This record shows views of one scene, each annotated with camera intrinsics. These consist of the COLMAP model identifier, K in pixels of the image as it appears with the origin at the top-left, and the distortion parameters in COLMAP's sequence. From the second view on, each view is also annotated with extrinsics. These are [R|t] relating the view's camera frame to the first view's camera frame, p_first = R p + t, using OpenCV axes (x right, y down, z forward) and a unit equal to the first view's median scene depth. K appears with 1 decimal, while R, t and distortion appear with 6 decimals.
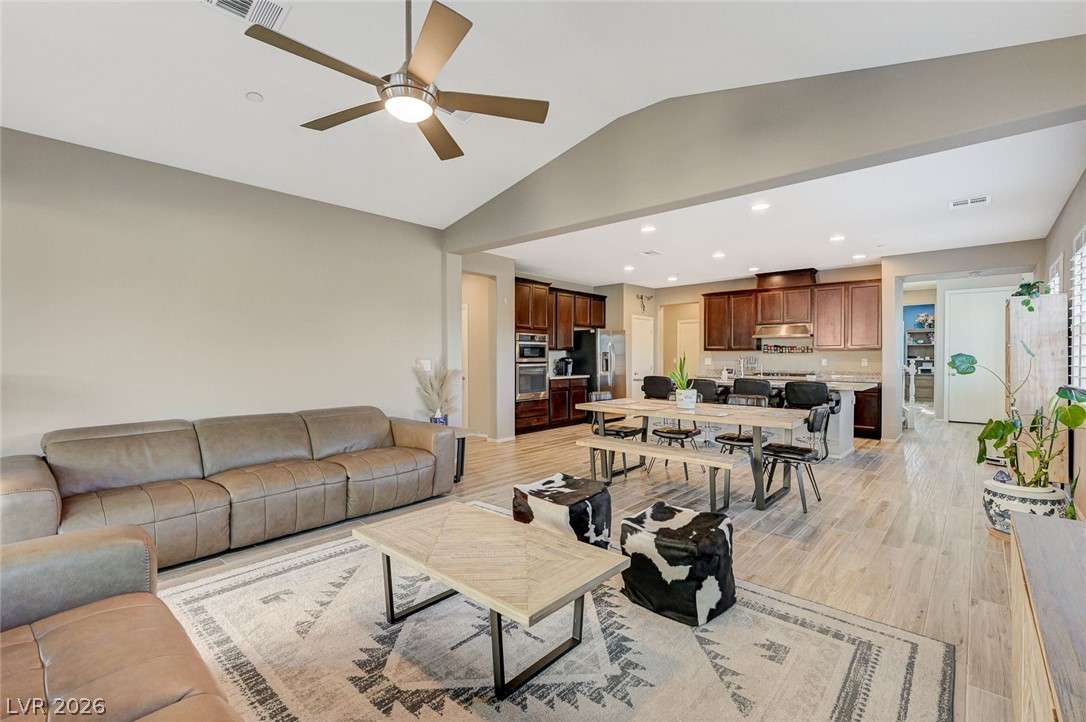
lens RADIAL K [[484.7, 0, 546.5], [0, 484.7, 360.3], [0, 0, 1]] dist [0.000160, 0.000689]
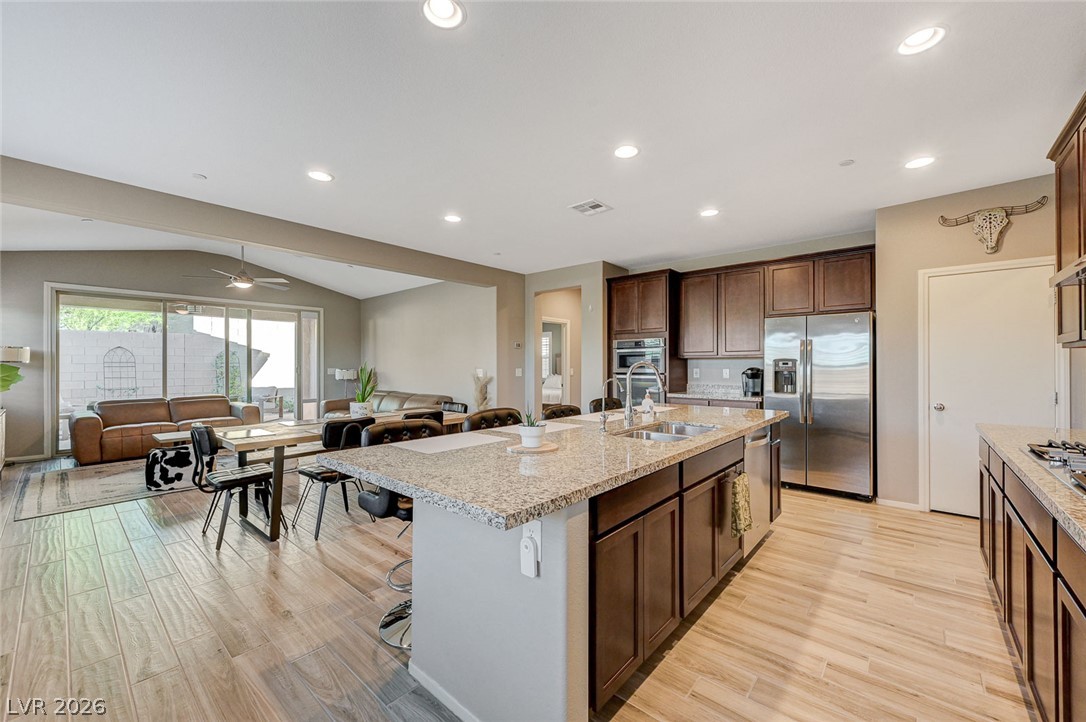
lens RADIAL K [[426.4, 0, 549.3], [0, 426.4, 361.5], [0, 0, 1]] dist [0.004212, -0.000265]
pose [[0.013468, -0.010511, -0.999854, 0.620280], [-0.007586, 0.999915, -0.010613, -0.006475], [0.999881, 0.007728, 0.013388, 0.745140]]
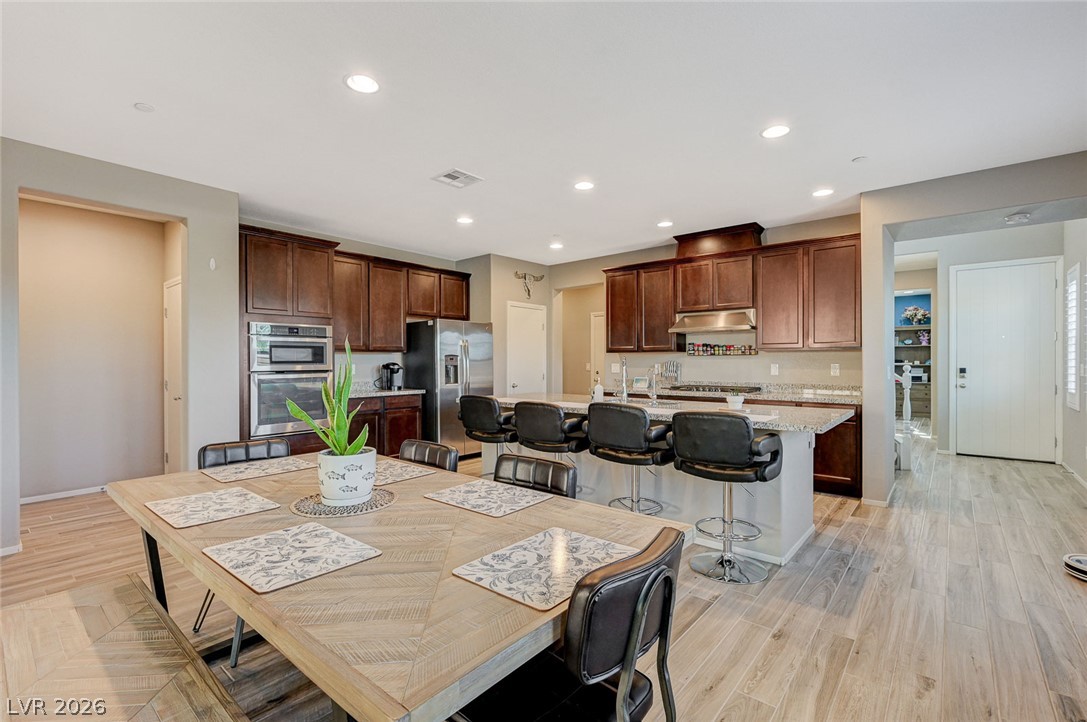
lens RADIAL K [[485.2, 0, 548.9], [0, 485.2, 361.3], [0, 0, 1]] dist [0.000160, 0.000689]
pose [[0.999458, -0.002420, 0.032822, 0.238323], [0.002677, 0.999966, -0.007799, -0.002479], [-0.032802, 0.007883, 0.999431, 0.345305]]
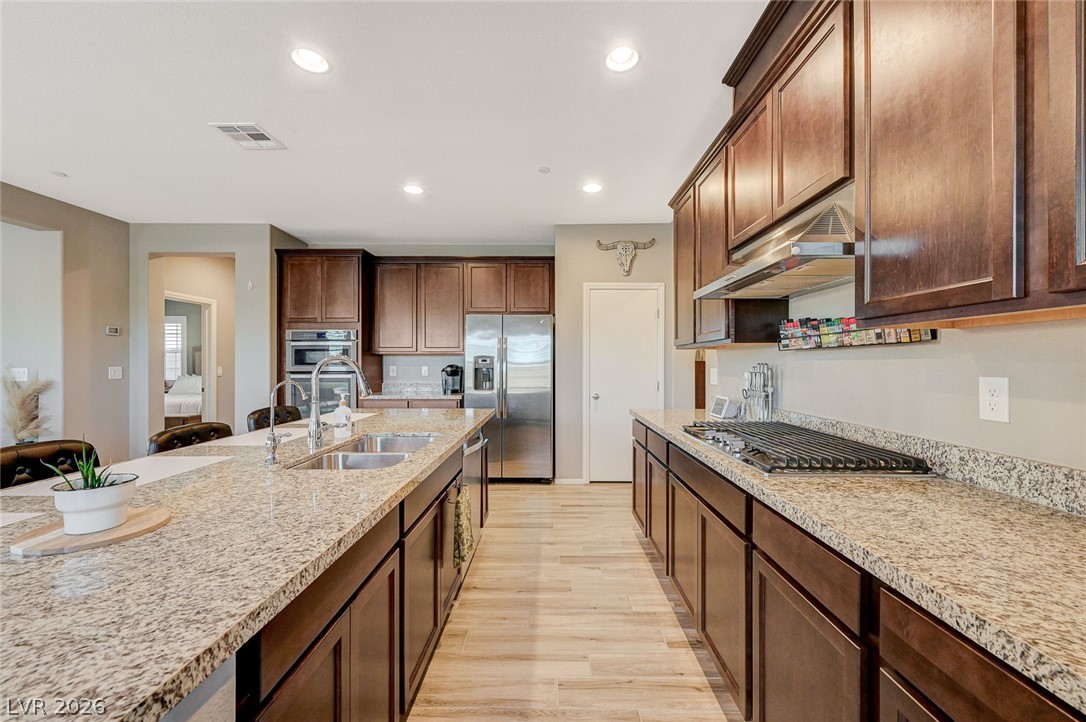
lens RADIAL K [[426.4, 0, 548.1], [0, 426.4, 363.1], [0, 0, 1]] dist [0.004212, -0.000265]
pose [[0.656913, -0.001313, -0.753965, 0.554486], [-0.005545, 0.999963, -0.006573, -0.005544], [0.753946, 0.008499, 0.656881, 0.753633]]
